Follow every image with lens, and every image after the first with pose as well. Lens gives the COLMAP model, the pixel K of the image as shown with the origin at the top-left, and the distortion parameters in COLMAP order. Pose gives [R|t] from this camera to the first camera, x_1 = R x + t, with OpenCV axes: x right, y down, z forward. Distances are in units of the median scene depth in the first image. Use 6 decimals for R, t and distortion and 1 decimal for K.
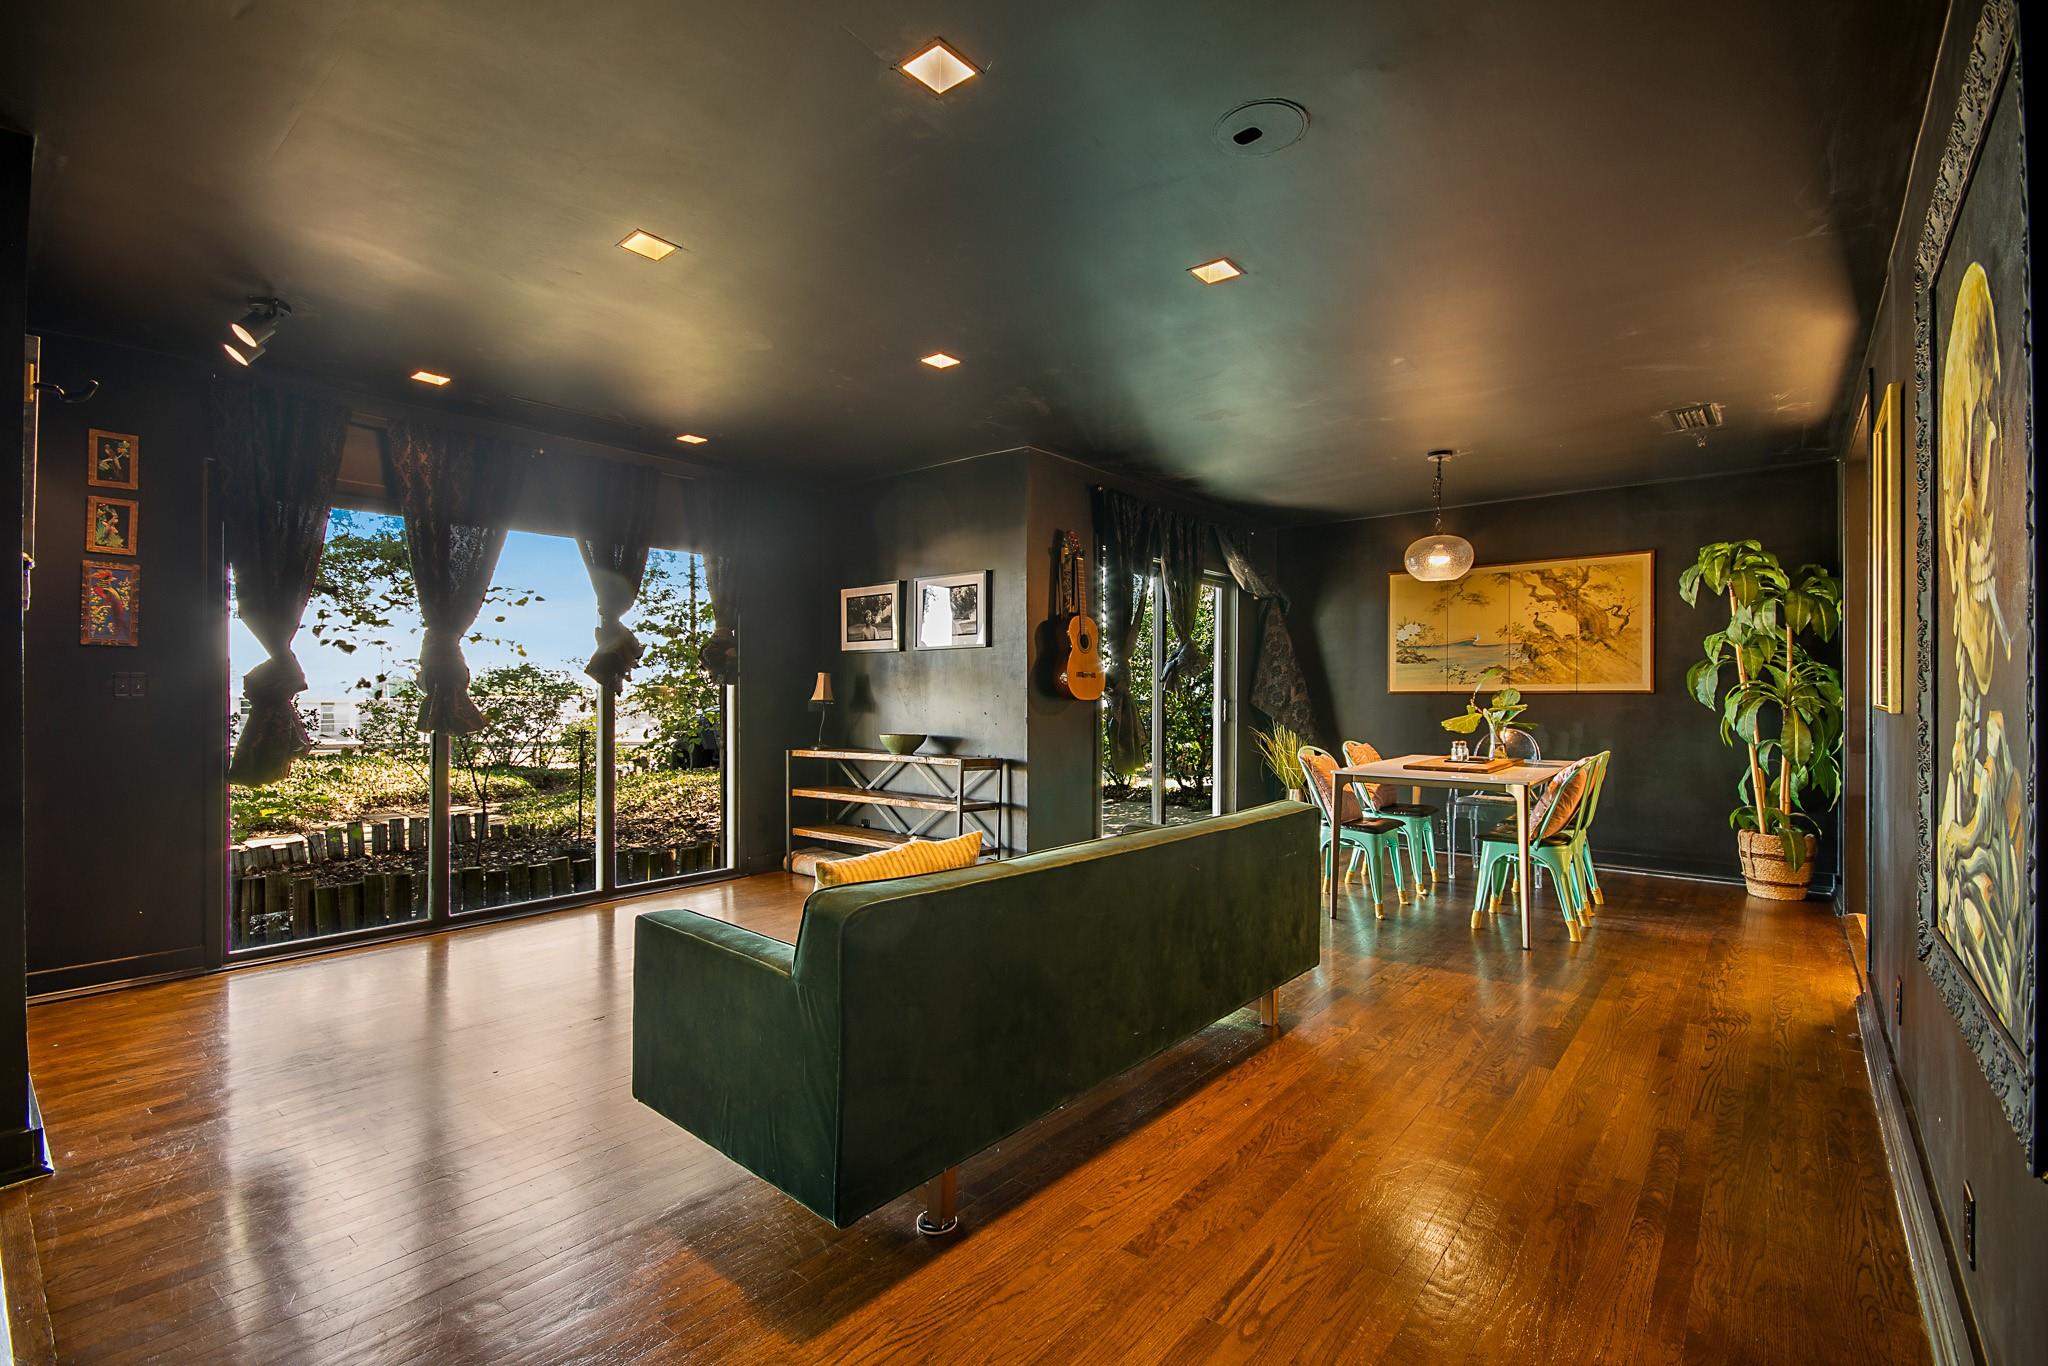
lens RADIAL K [[913.3, 0, 1020.1], [0, 913.3, 693.6], [0, 0, 1]] dist [0.002030, -0.000061]
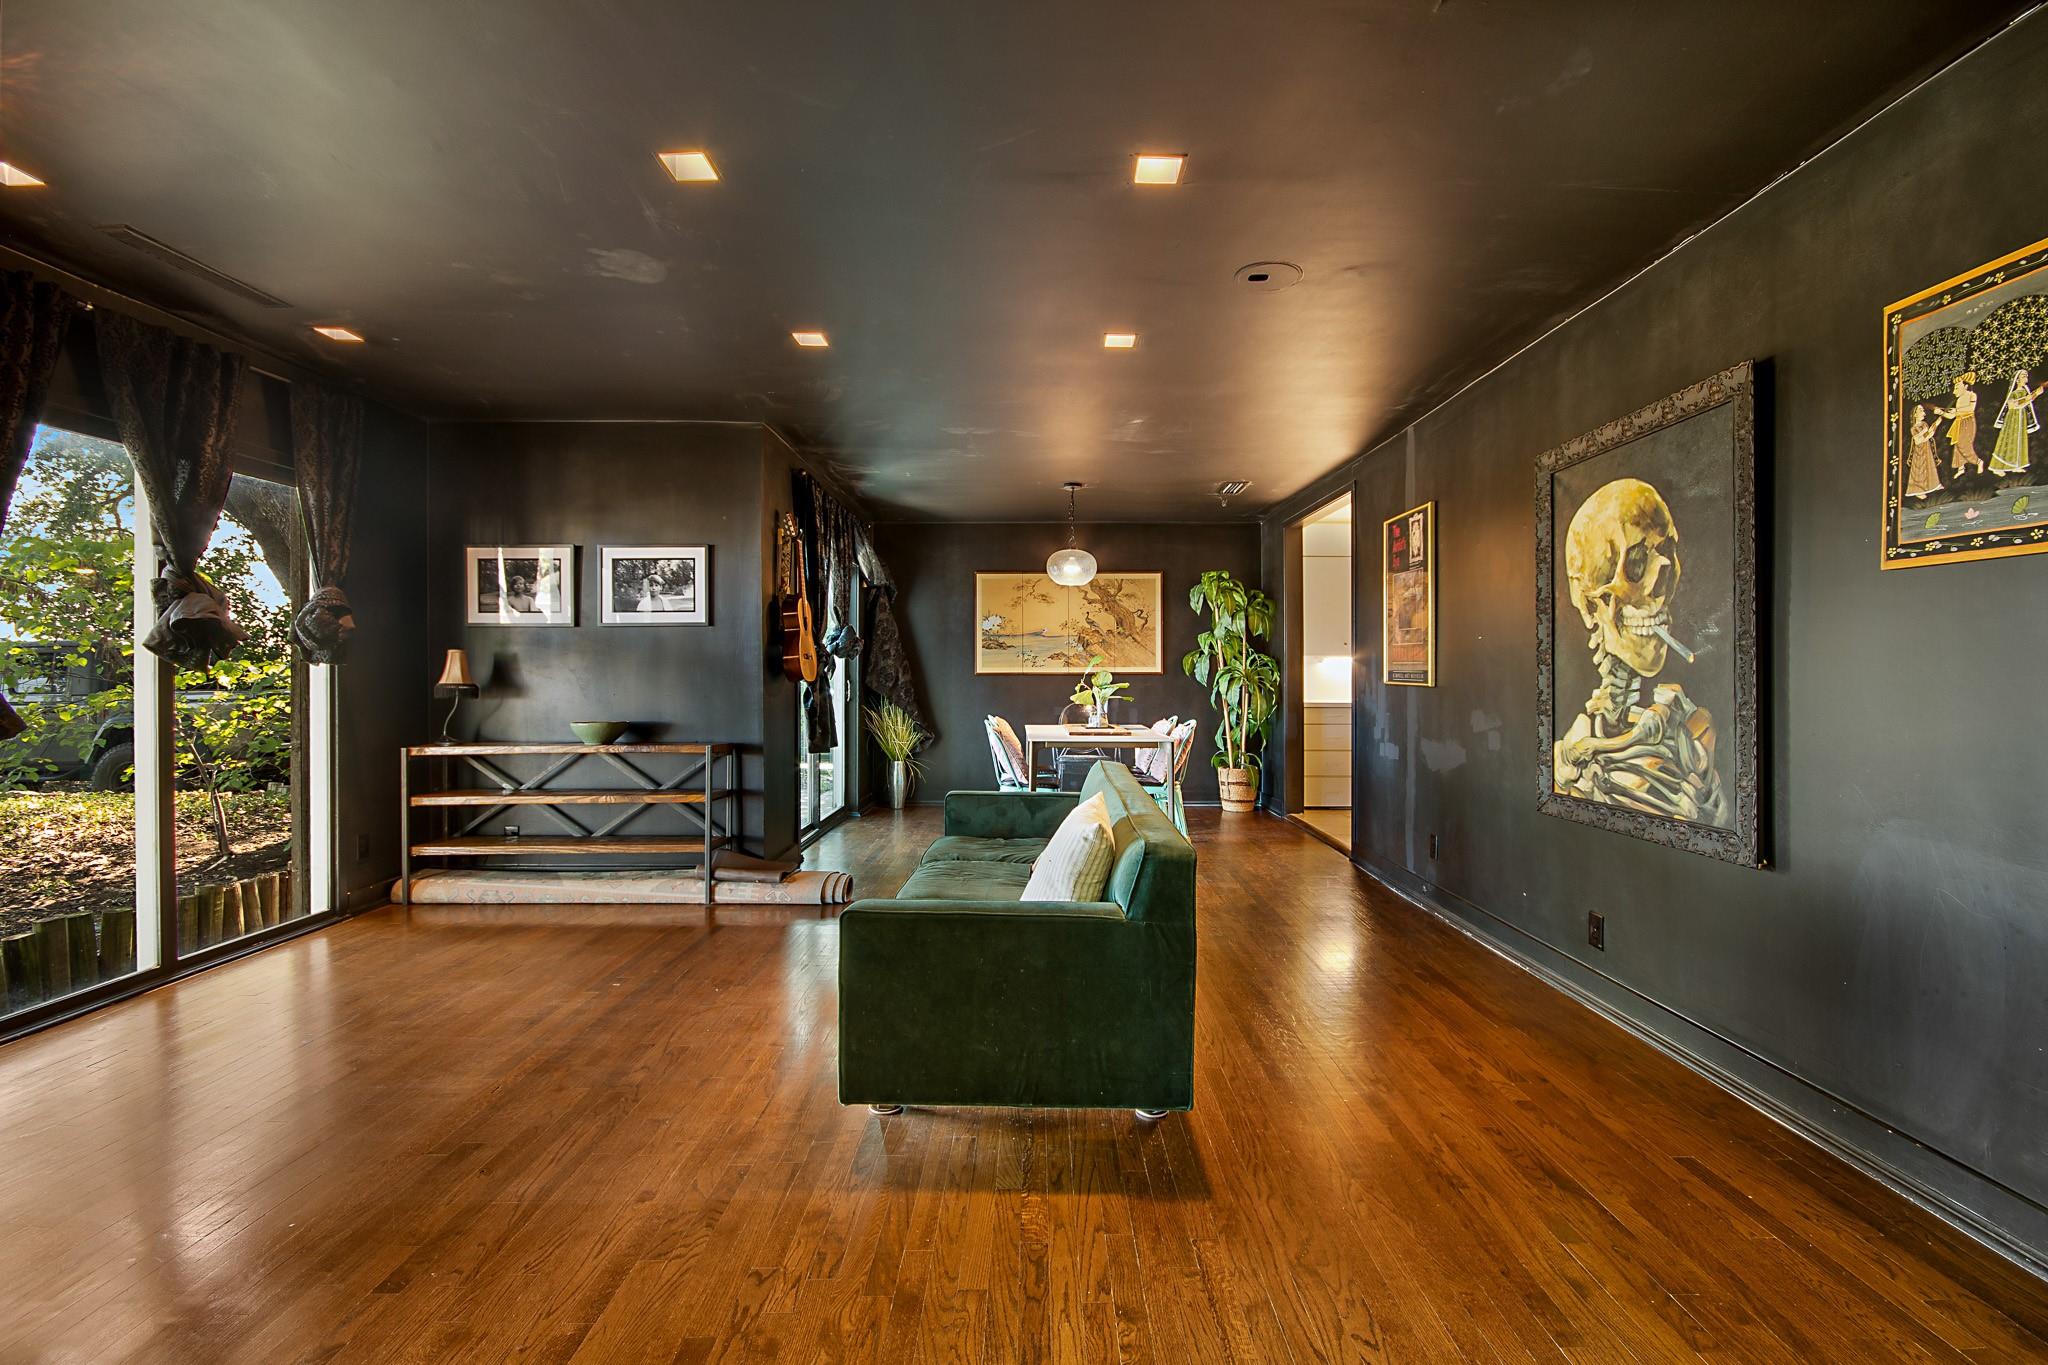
lens RADIAL K [[913.3, 0, 1026.8], [0, 913.3, 676.9], [0, 0, 1]] dist [0.002030, -0.000061]
pose [[0.770297, -0.003030, 0.637678, -0.347539], [0.000190, 0.999990, 0.004522, -0.002526], [-0.637685, -0.003362, 0.770290, 0.057551]]
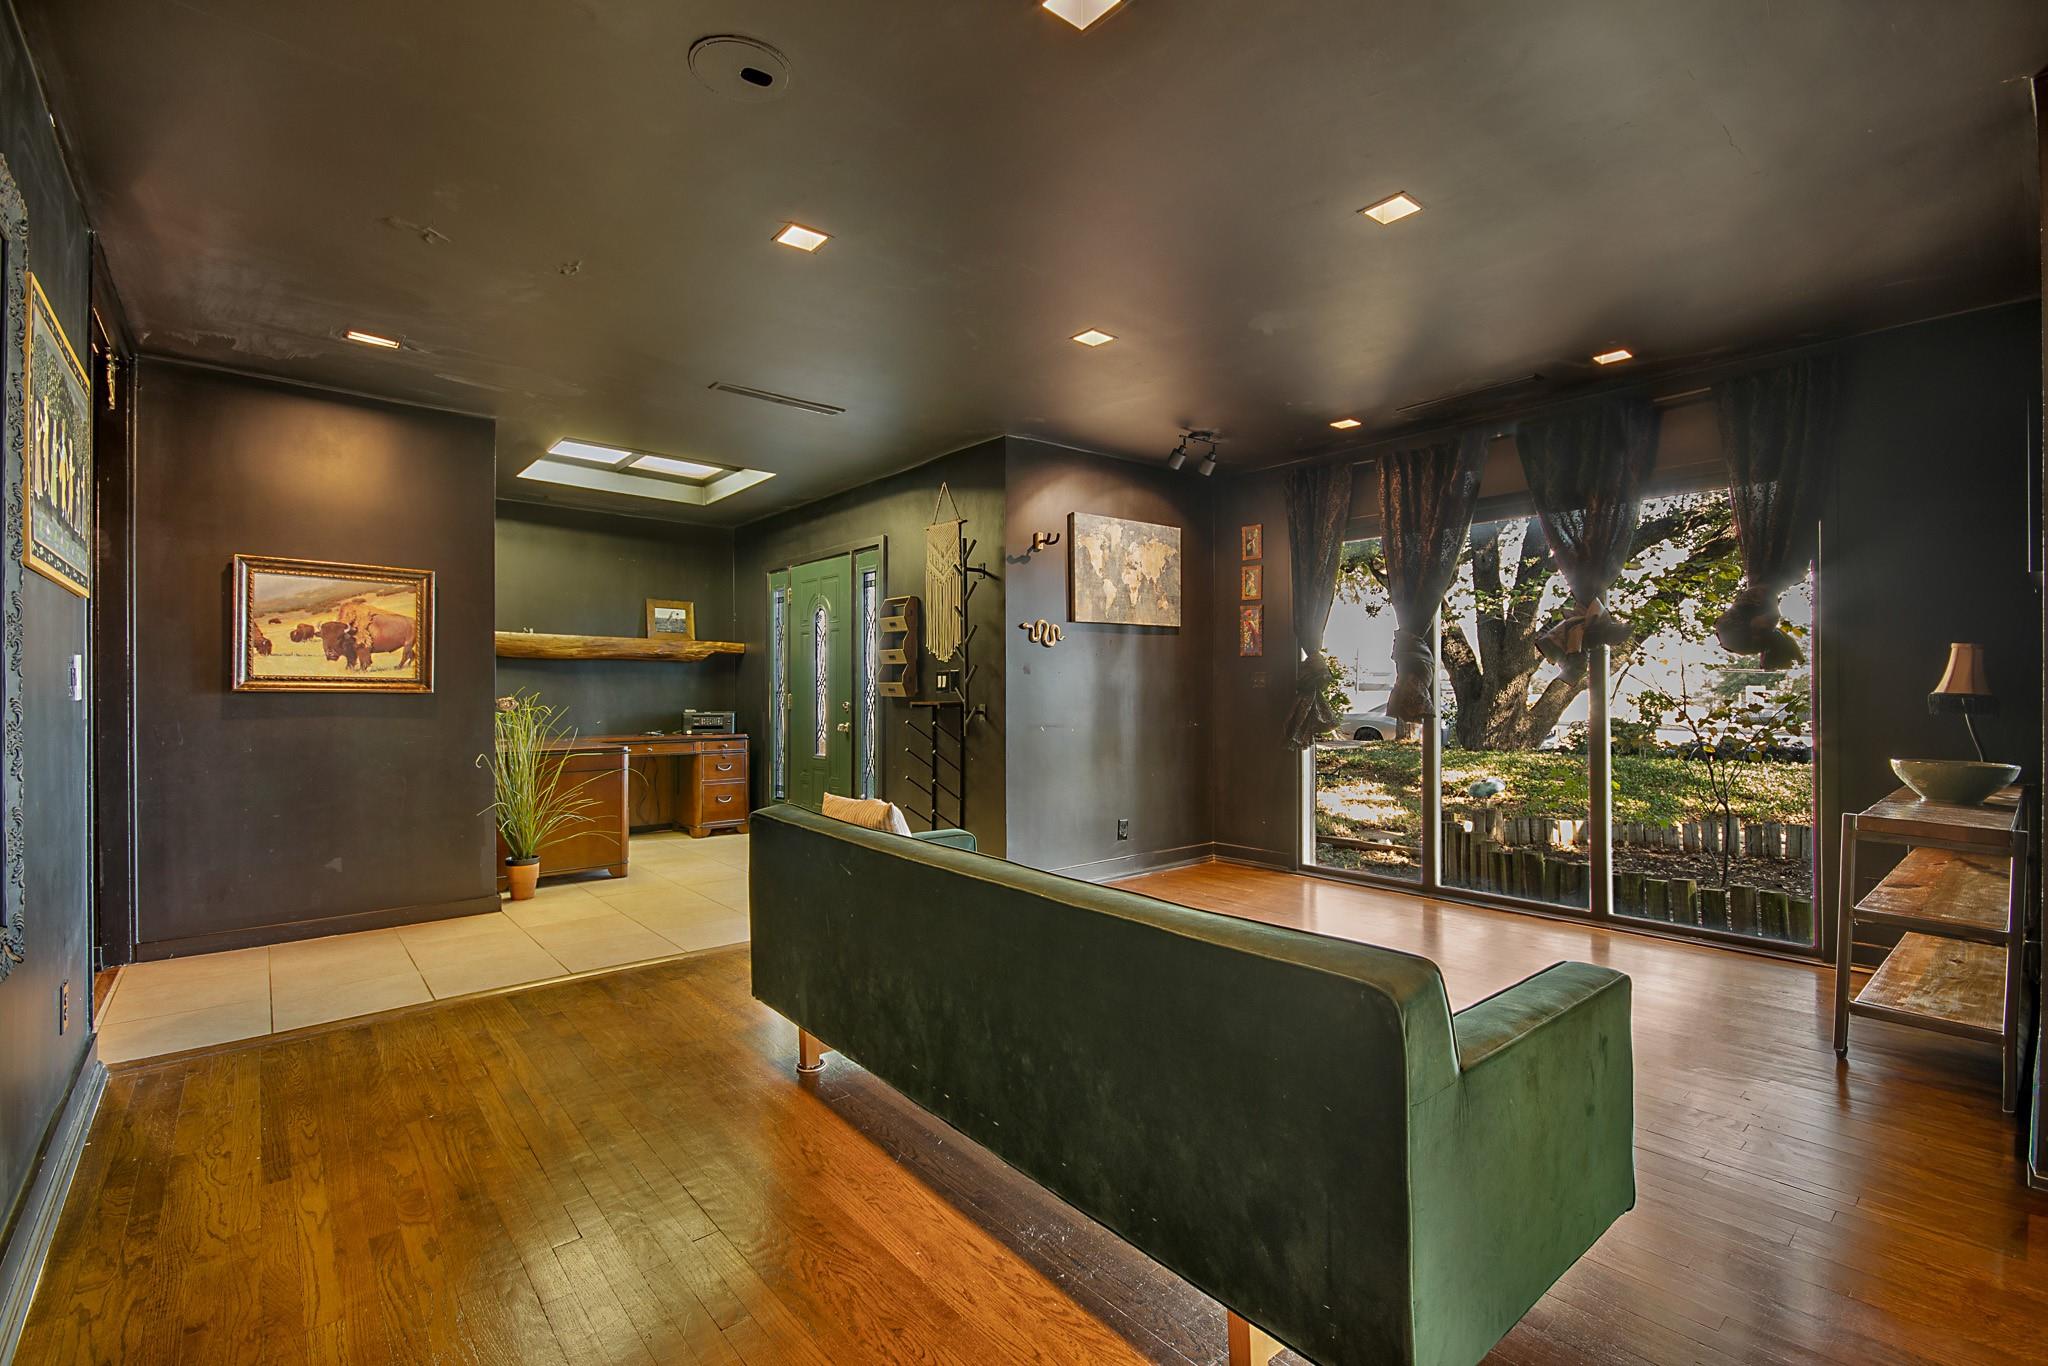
lens RADIAL K [[913.3, 0, 1020.9], [0, 913.3, 679.8], [0, 0, 1]] dist [0.002030, -0.000061]
pose [[-0.172149, -0.003064, -0.985066, 0.560518], [0.001384, 0.999993, -0.003353, -0.003476], [0.985070, -0.001941, -0.172143, 0.707839]]
